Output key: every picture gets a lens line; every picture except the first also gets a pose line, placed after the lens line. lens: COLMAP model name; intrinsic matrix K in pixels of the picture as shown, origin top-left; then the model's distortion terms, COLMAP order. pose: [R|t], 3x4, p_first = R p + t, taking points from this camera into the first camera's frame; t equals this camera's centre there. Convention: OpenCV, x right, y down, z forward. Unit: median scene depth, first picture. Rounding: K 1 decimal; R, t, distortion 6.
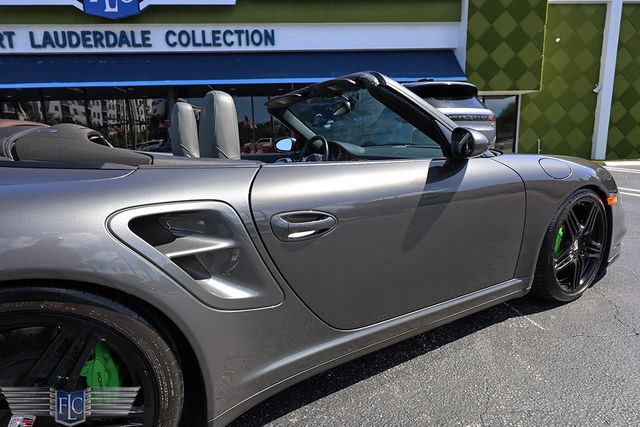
lens RADIAL K [[365.4, 0, 320.0], [0, 365.4, 213.5], [0, 0, 1]] dist [0.002073, -0.000814]
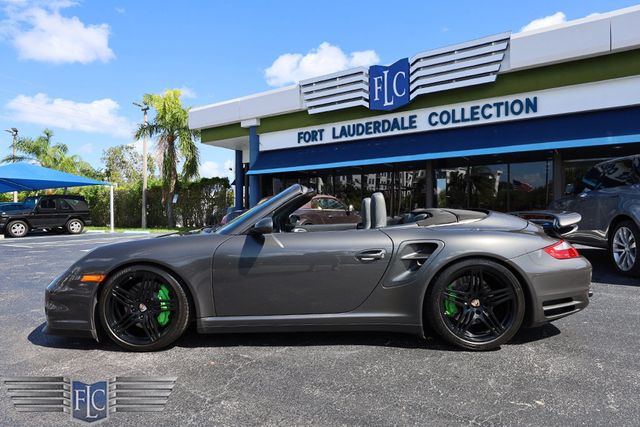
lens RADIAL K [[397.8, 0, 318.3], [0, 397.8, 214.0], [0, 0, 1]] dist [-0.000227, 0.002123]
pose [[0.782801, 0.023265, -0.621836, 0.084880], [-0.130656, 0.983170, -0.127694, 0.012497], [0.608400, 0.181205, 0.772667, -0.111340]]
